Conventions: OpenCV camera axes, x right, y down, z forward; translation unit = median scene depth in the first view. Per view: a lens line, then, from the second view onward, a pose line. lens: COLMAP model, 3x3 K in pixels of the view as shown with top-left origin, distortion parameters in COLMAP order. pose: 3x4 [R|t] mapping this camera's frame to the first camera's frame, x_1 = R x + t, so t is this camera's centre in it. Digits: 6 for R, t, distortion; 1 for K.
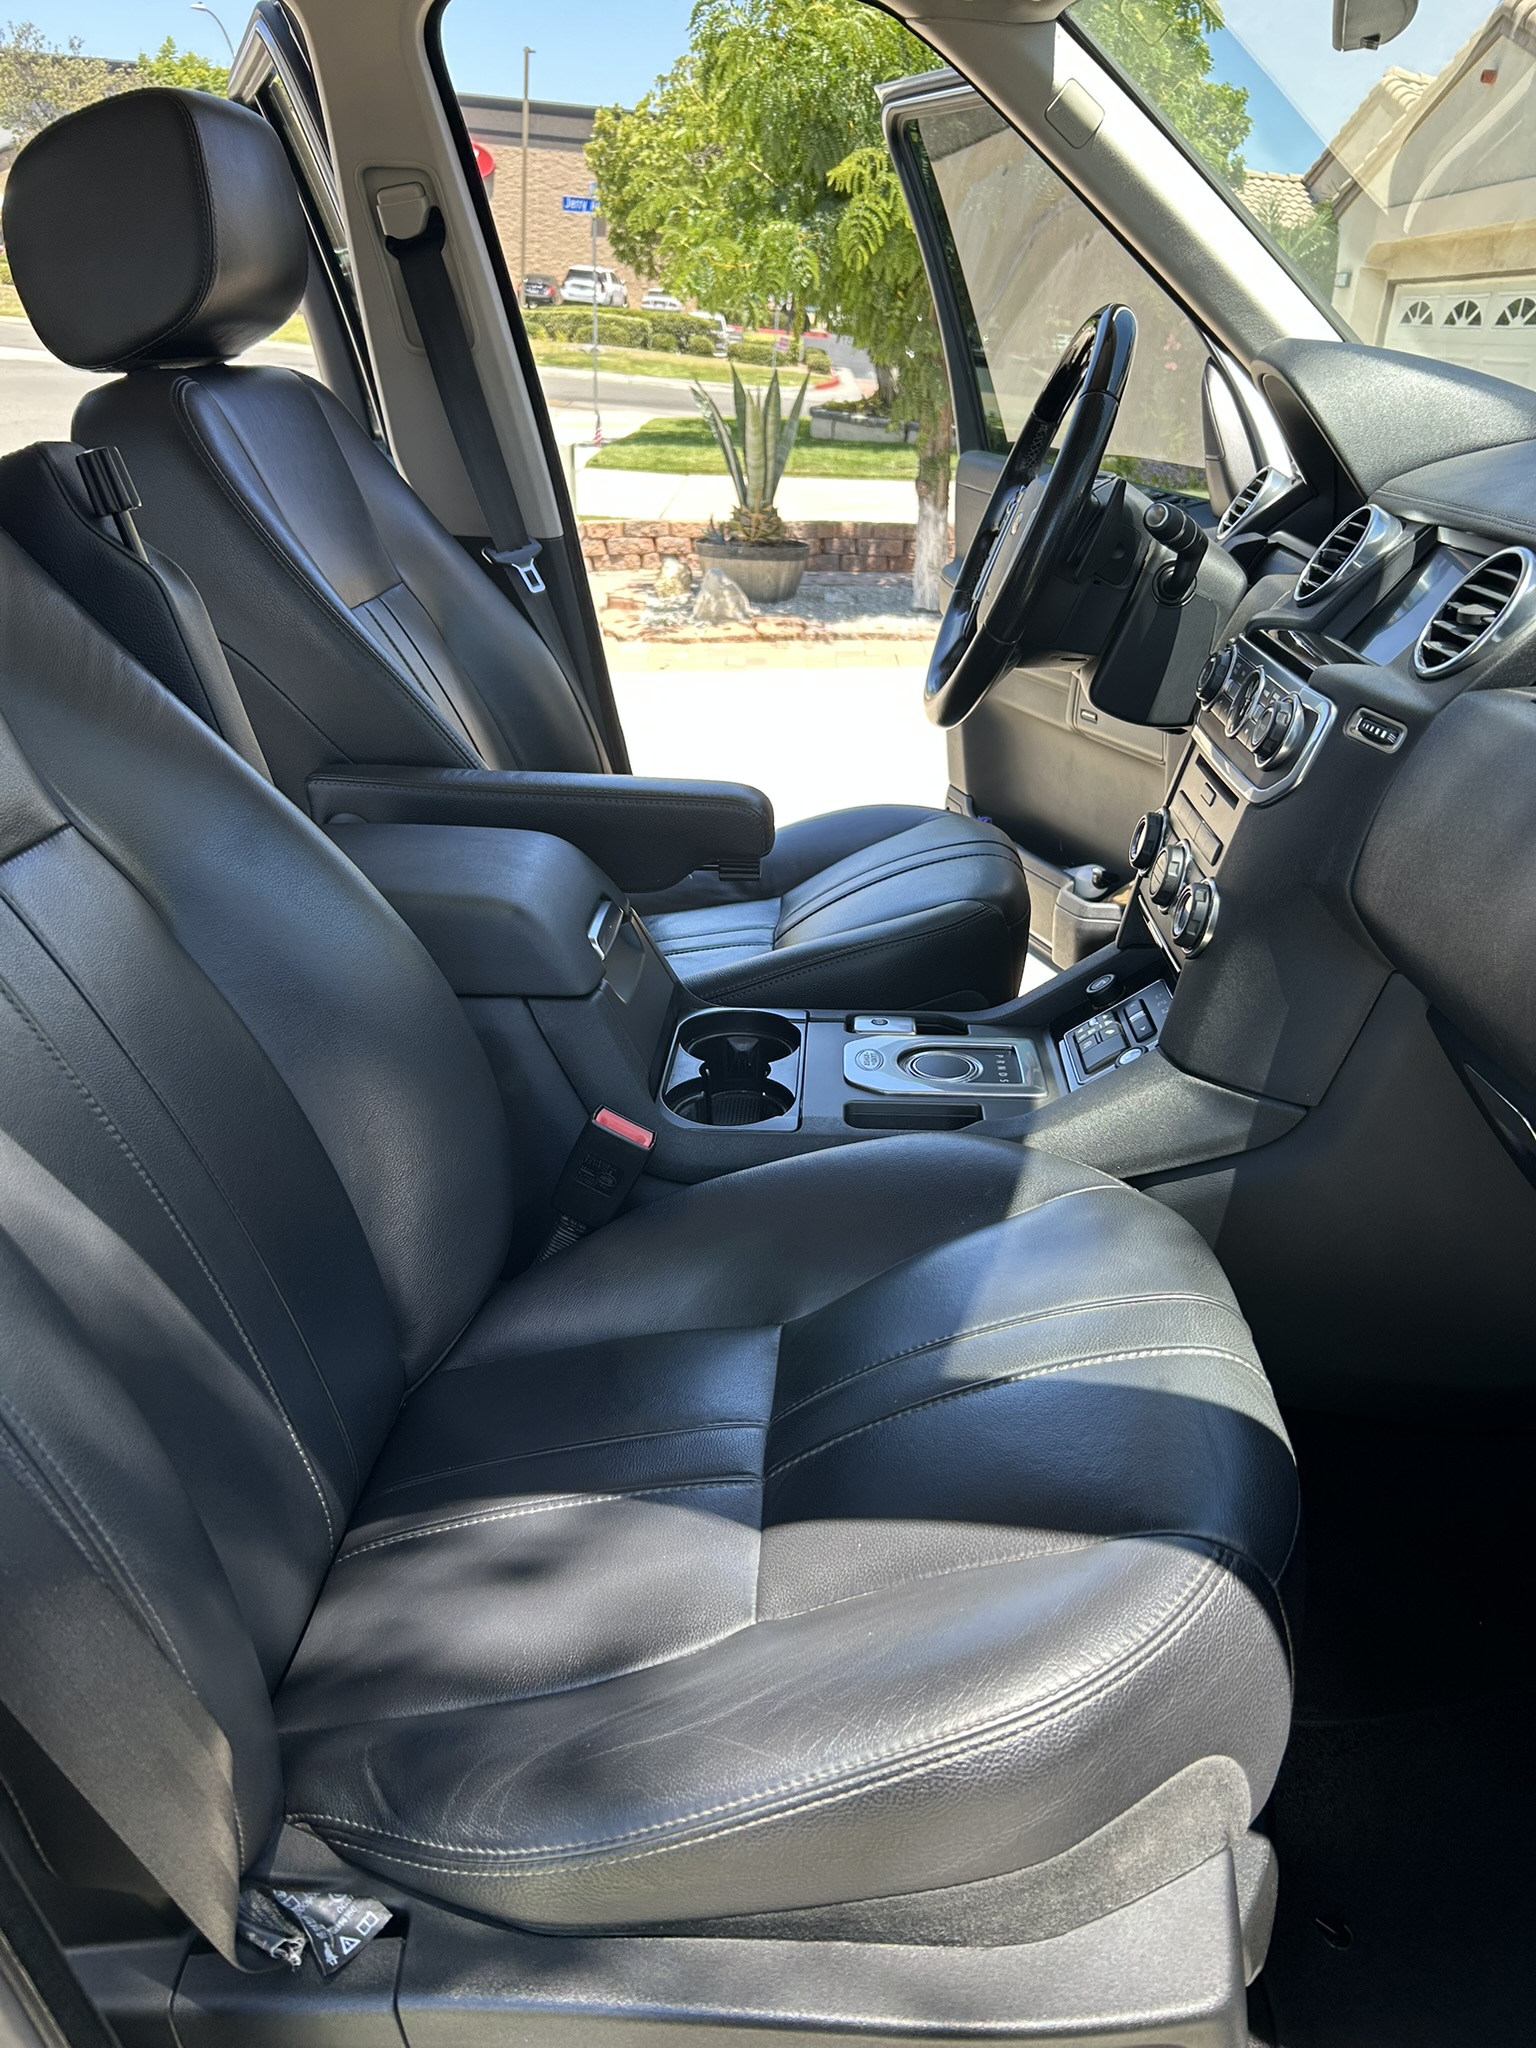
lens RADIAL K [[1553.1, 0, 758.3], [0, 1553.1, 1037.9], [0, 0, 1]] dist [0.037543, -0.041903]
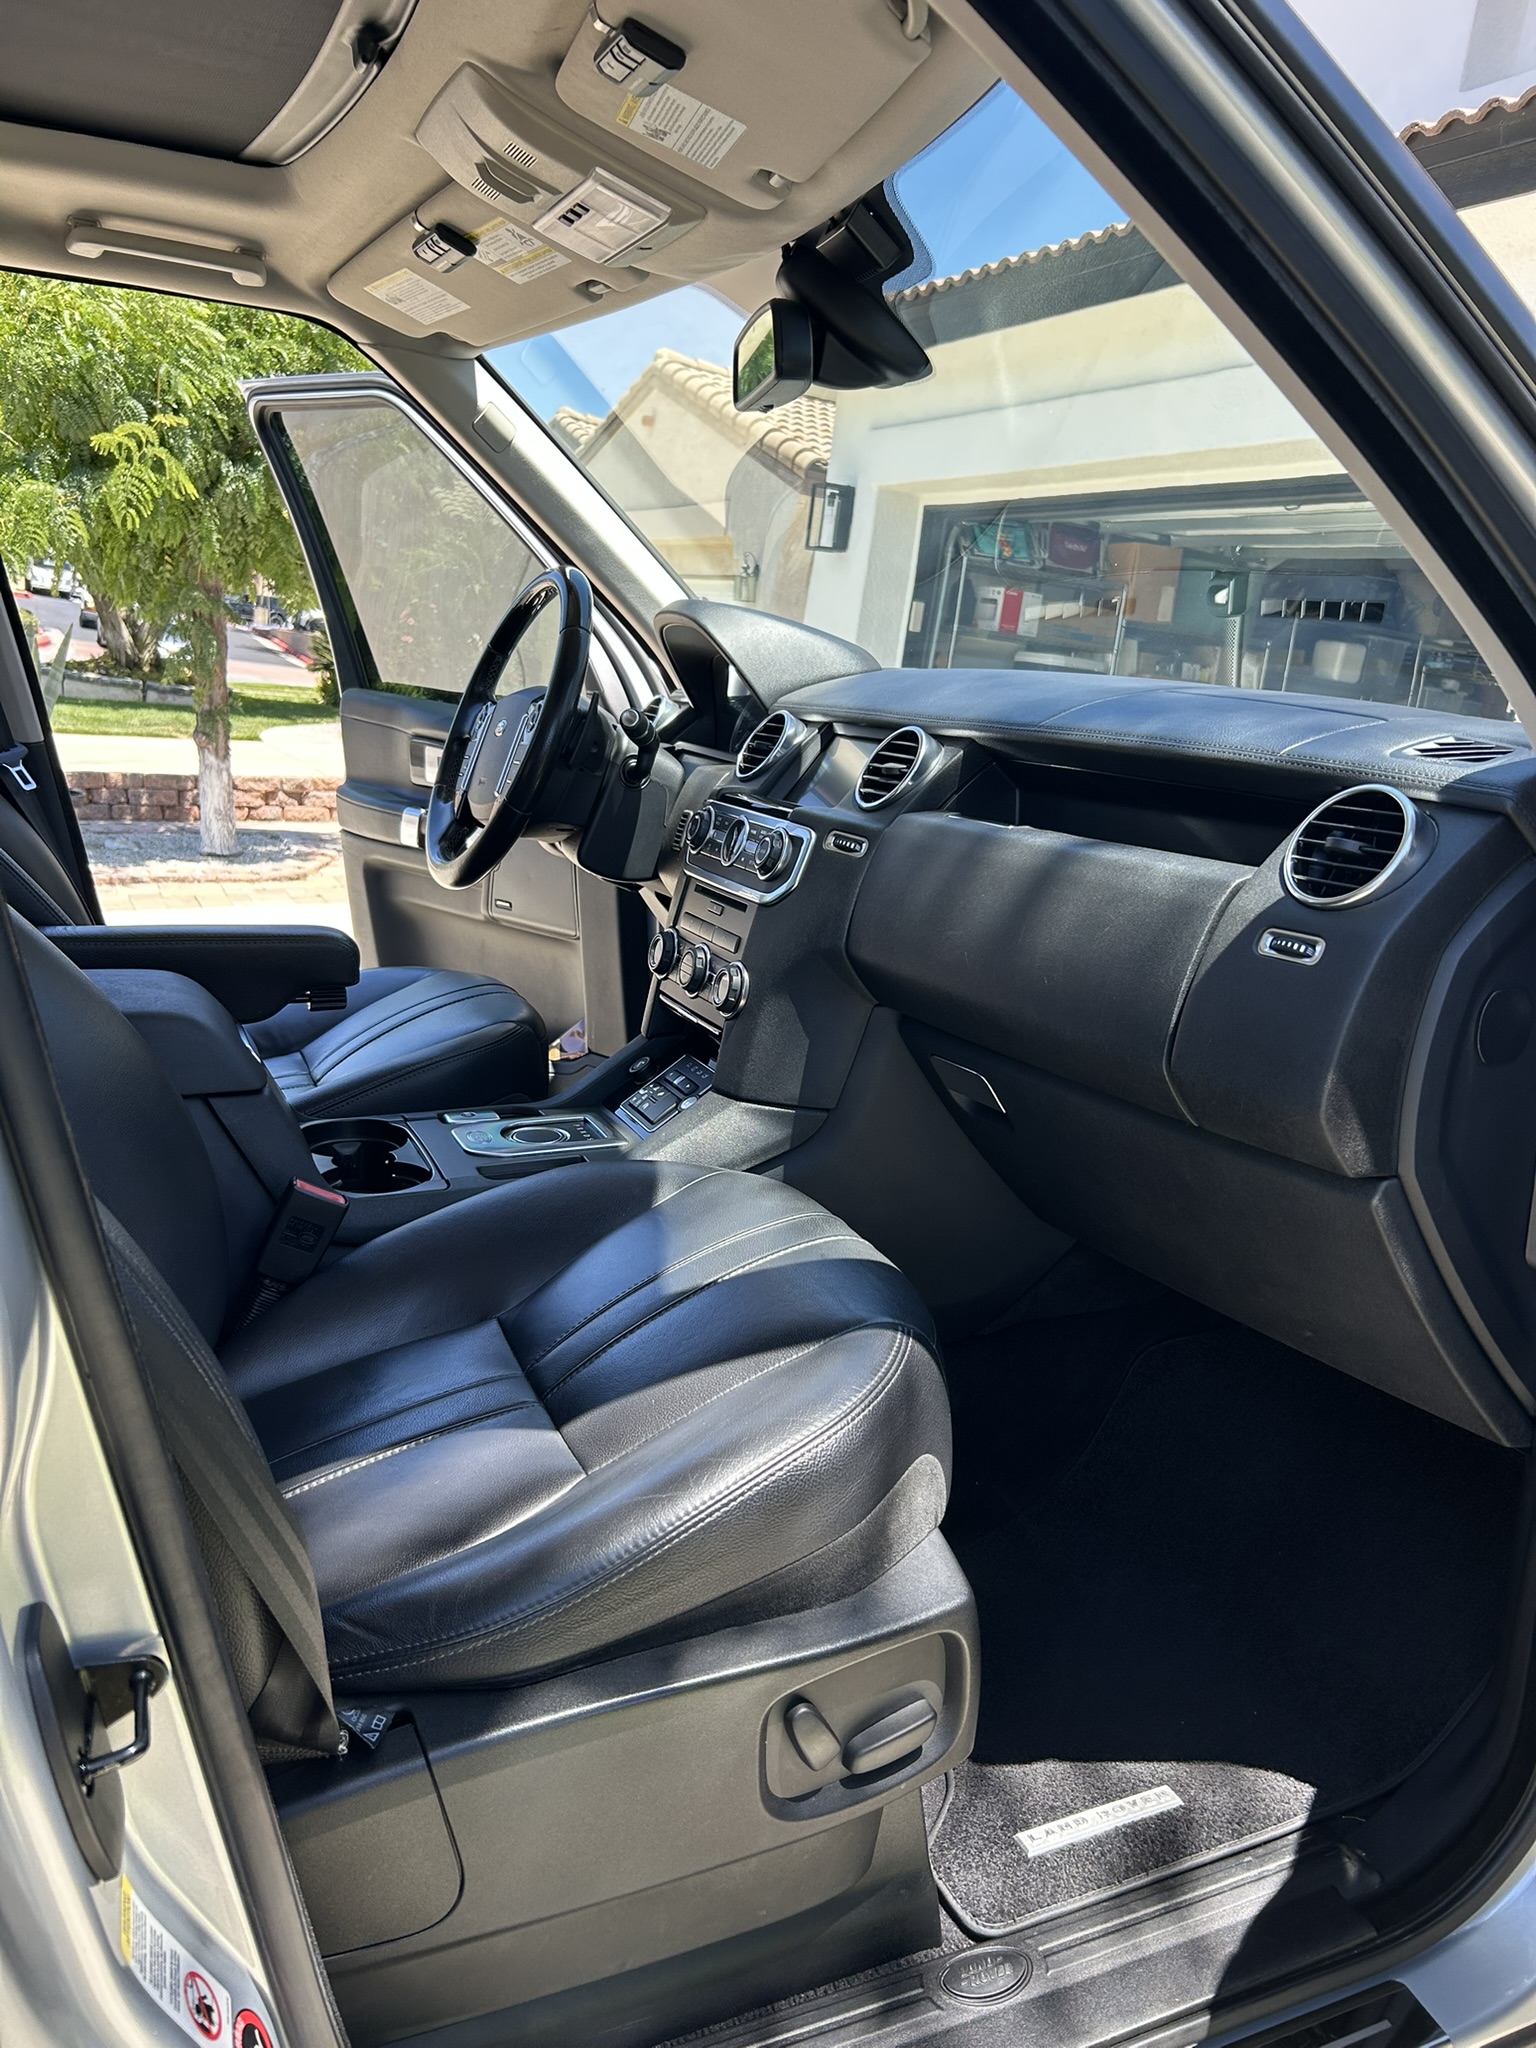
lens RADIAL K [[1553.1, 0, 758.3], [0, 1553.1, 1037.9], [0, 0, 1]] dist [0.037543, -0.041903]
pose [[0.892554, -0.070580, 0.445384, -0.201394], [0.139789, 0.982327, -0.124469, 0.089671], [-0.428727, 0.173355, 0.886646, -0.140388]]
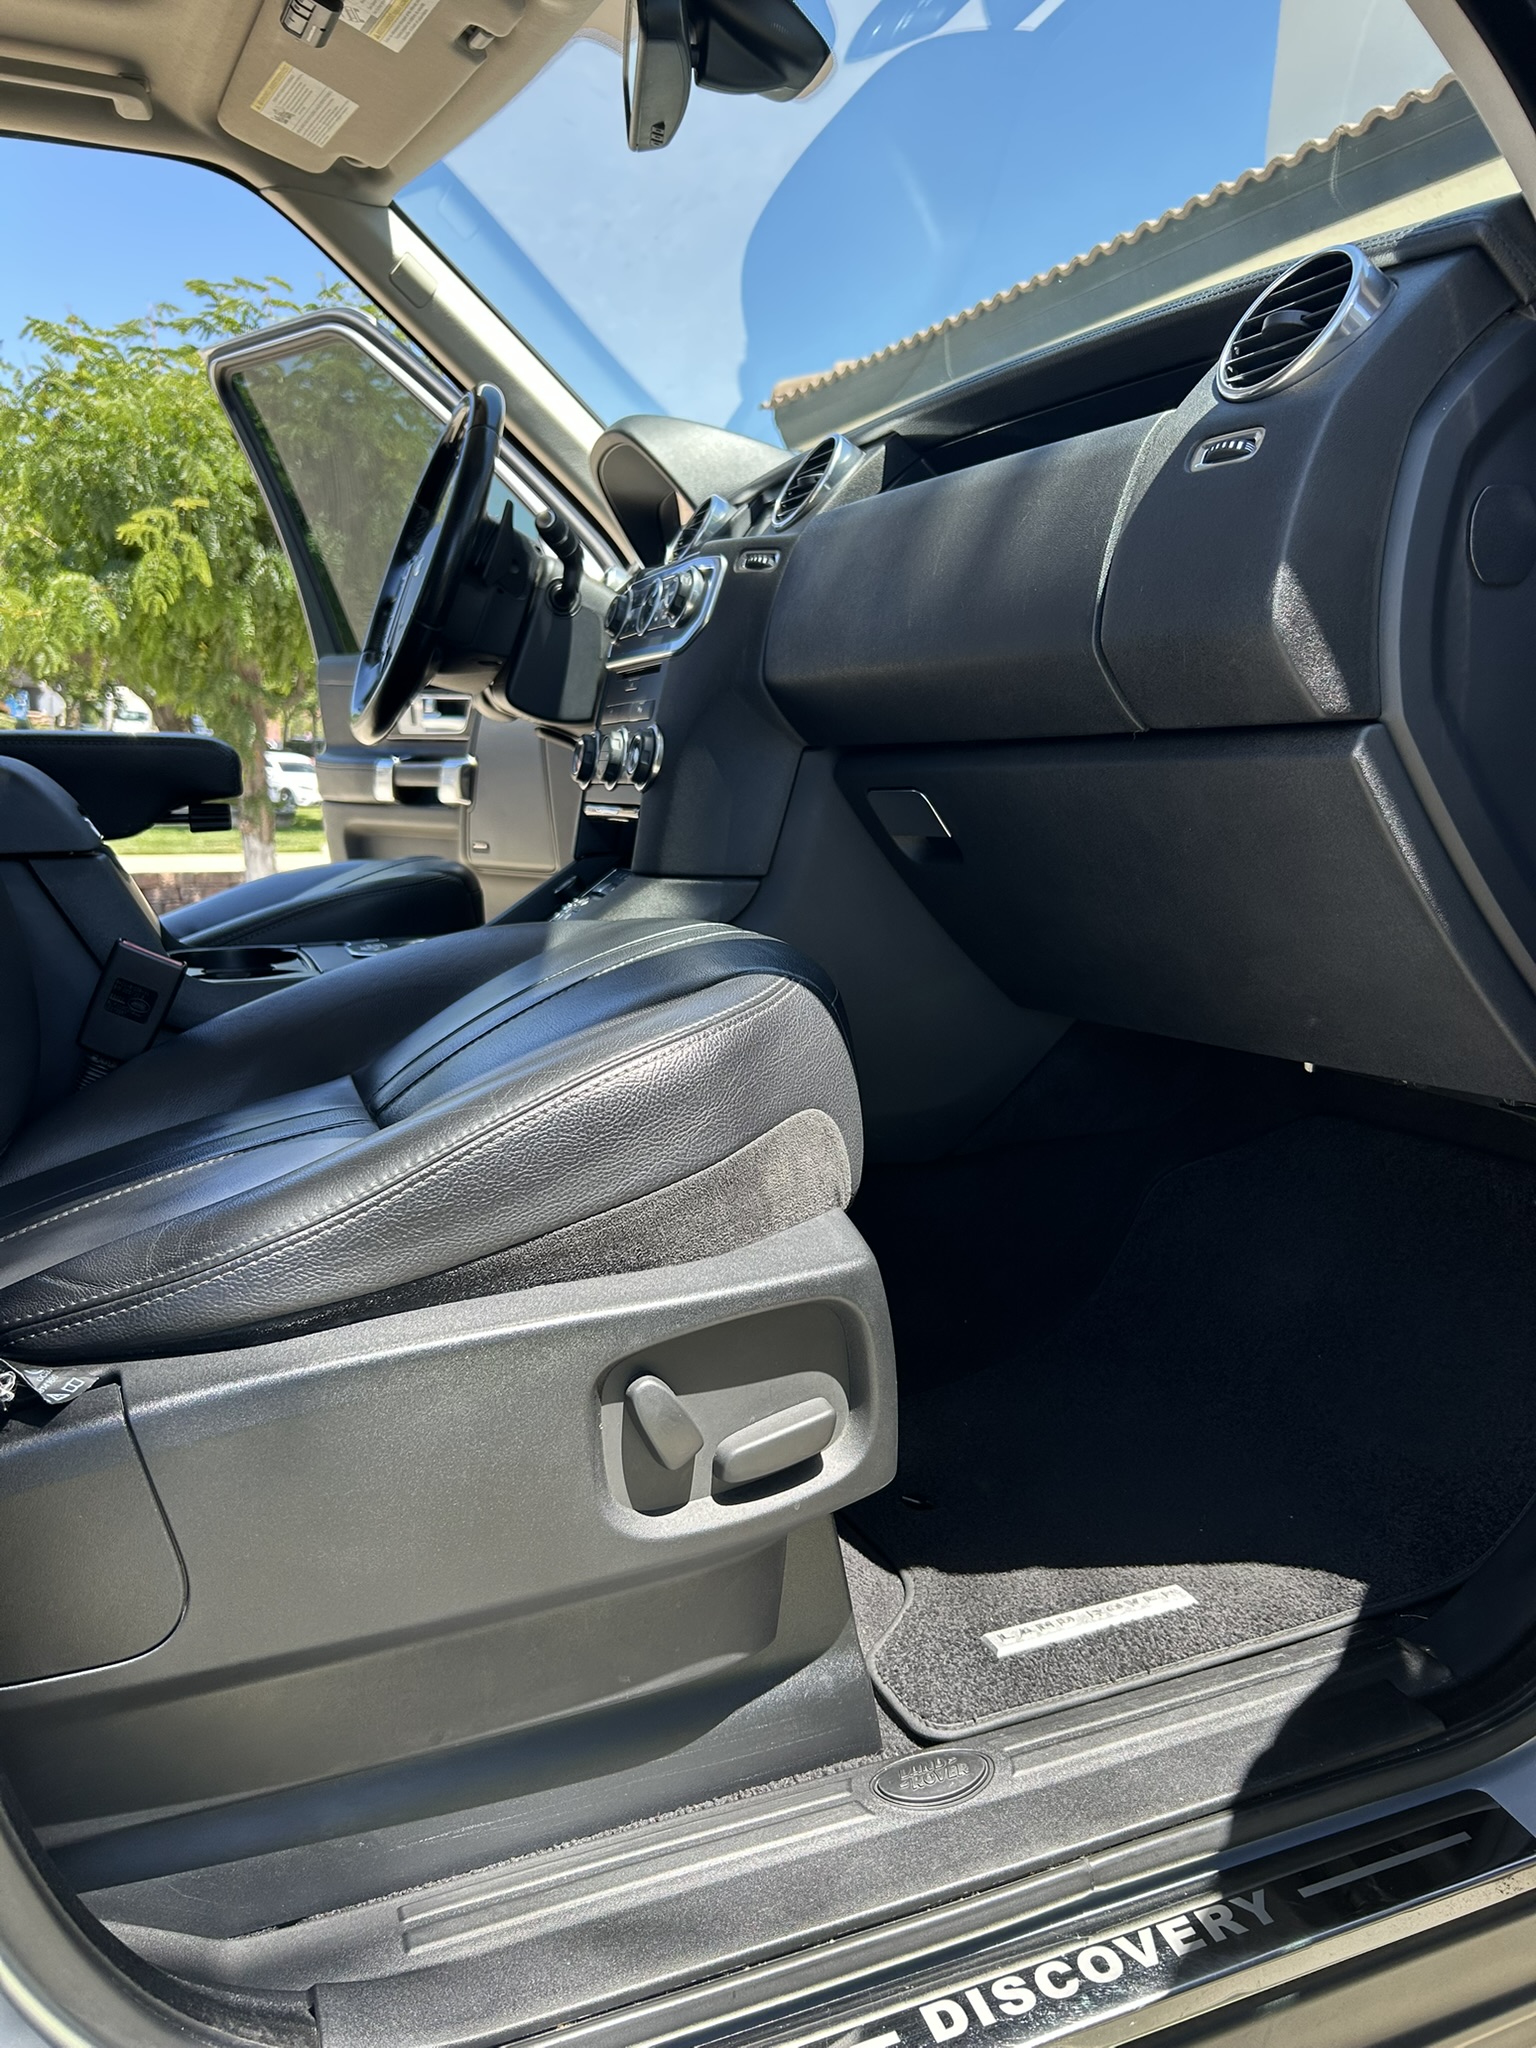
lens RADIAL K [[1567.7, 0, 768.3], [0, 1567.7, 1039.1], [0, 0, 1]] dist [0.018115, -0.004928]
pose [[0.907462, -0.091220, 0.410113, -0.097290], [0.186135, 0.962409, -0.197797, 0.255090], [-0.376653, 0.255829, 0.890328, -0.039034]]
